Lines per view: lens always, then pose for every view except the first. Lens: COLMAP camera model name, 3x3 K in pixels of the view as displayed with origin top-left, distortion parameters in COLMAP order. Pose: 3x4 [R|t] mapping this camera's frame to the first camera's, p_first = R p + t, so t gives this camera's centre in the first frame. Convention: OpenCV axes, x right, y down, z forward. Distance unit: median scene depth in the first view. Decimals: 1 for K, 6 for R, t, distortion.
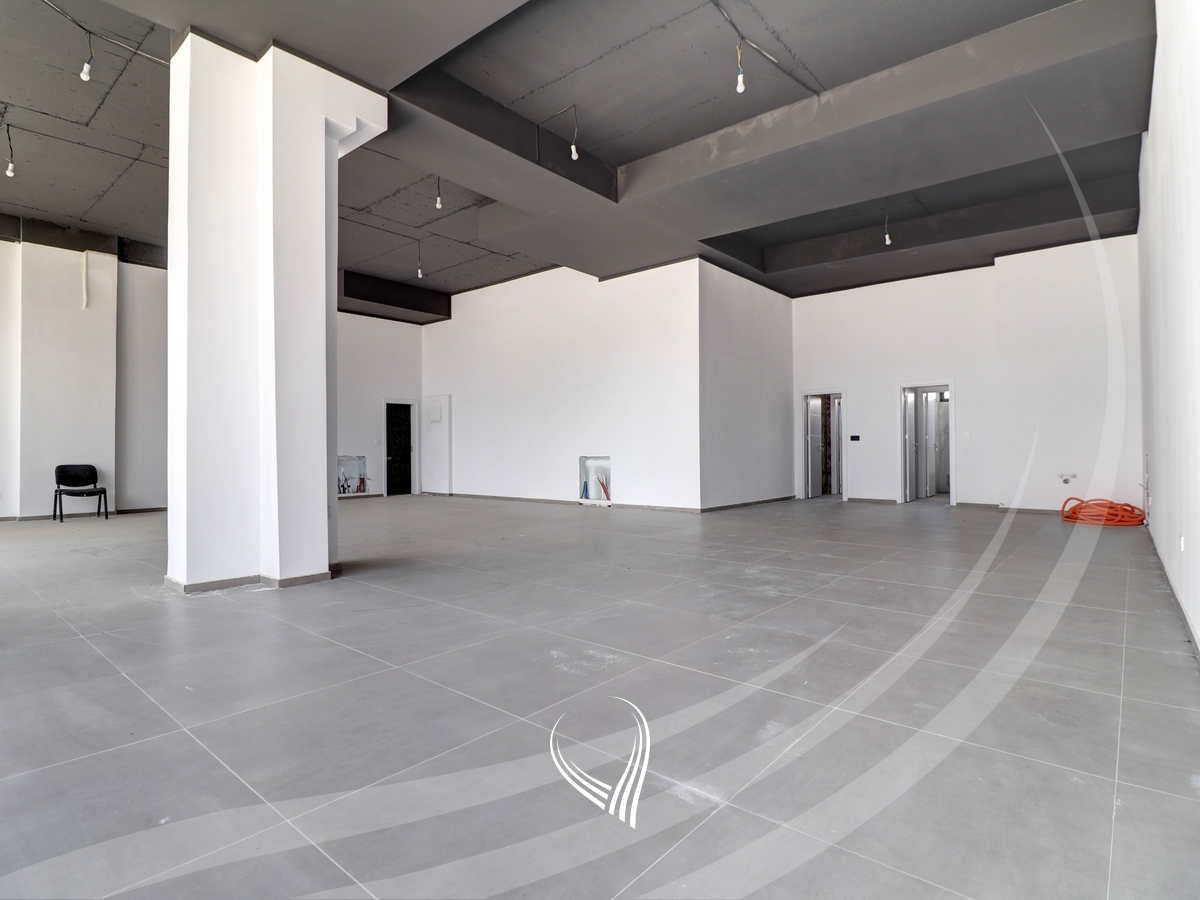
lens RADIAL K [[643.4, 0, 603.8], [0, 643.4, 445.8], [0, 0, 1]] dist [-0.001060, -0.000791]
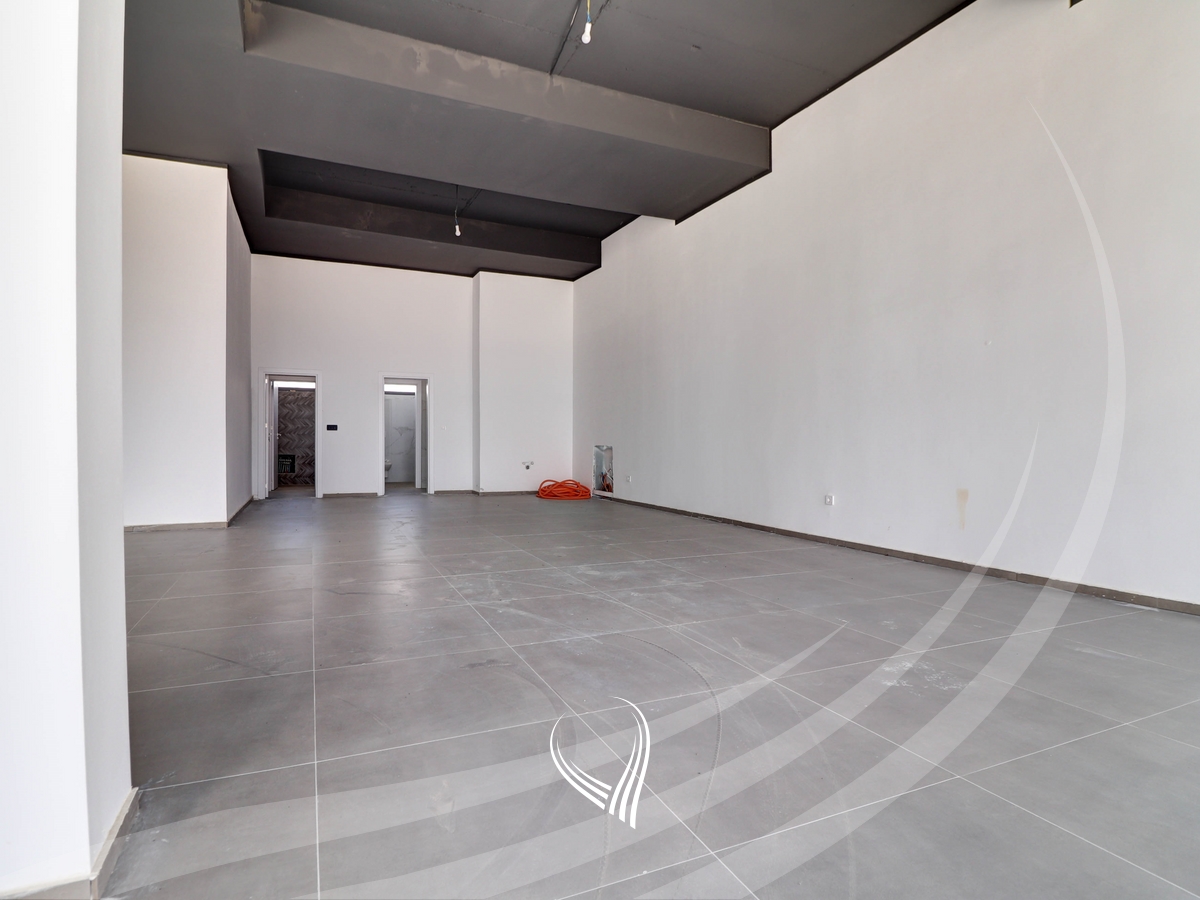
lens RADIAL K [[643.4, 0, 603.8], [0, 643.4, 445.8], [0, 0, 1]] dist [-0.001060, -0.000791]
pose [[0.429993, -0.000345, 0.902832, -0.363639], [-0.011944, 0.999910, 0.006071, 0.004950], [-0.902753, -0.013394, 0.429950, 0.360895]]
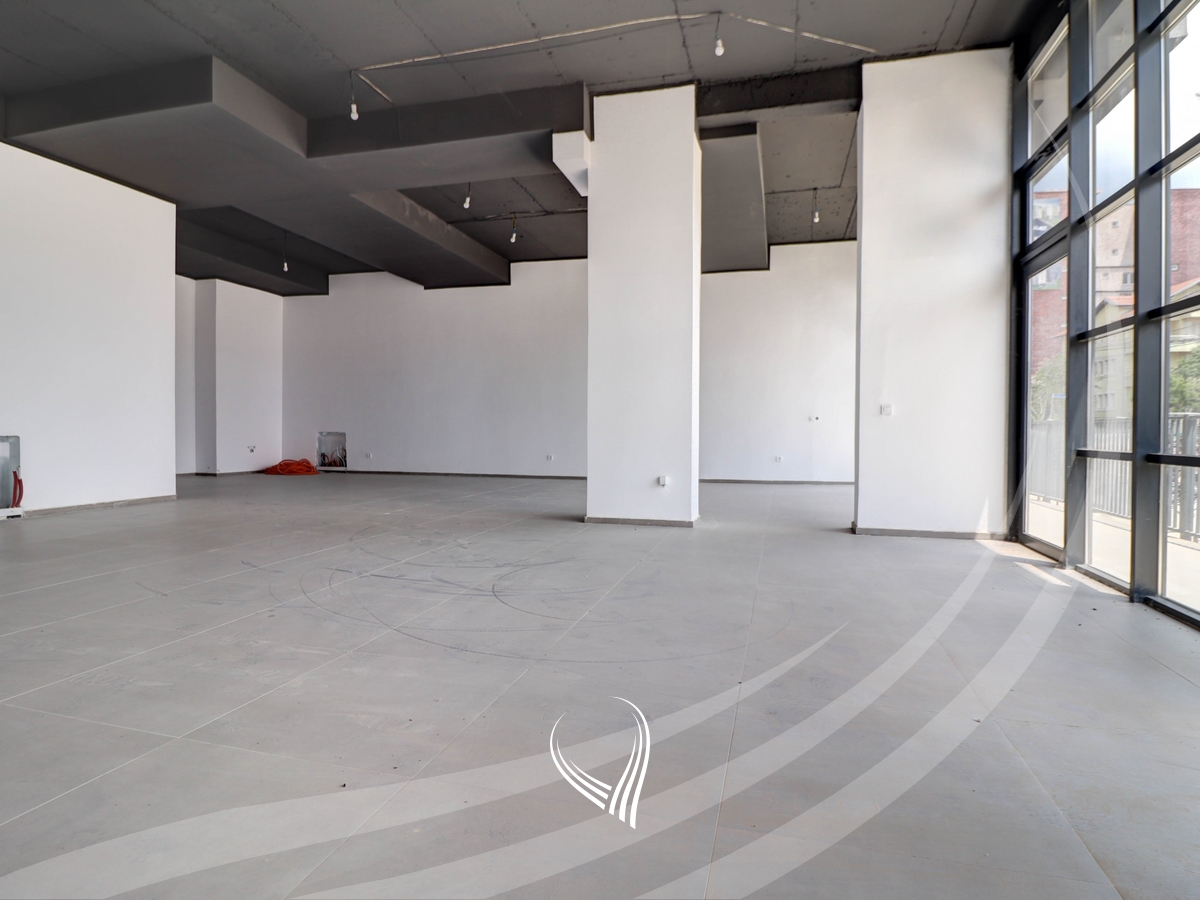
lens RADIAL K [[645.0, 0, 601.4], [0, 645.0, 431.5], [0, 0, 1]] dist [-0.001482, -0.000474]
pose [[-0.420709, 0.002057, 0.907194, -1.013164], [-0.008198, 0.999948, -0.006069, 0.015256], [-0.907159, -0.009990, -0.420670, 0.966326]]
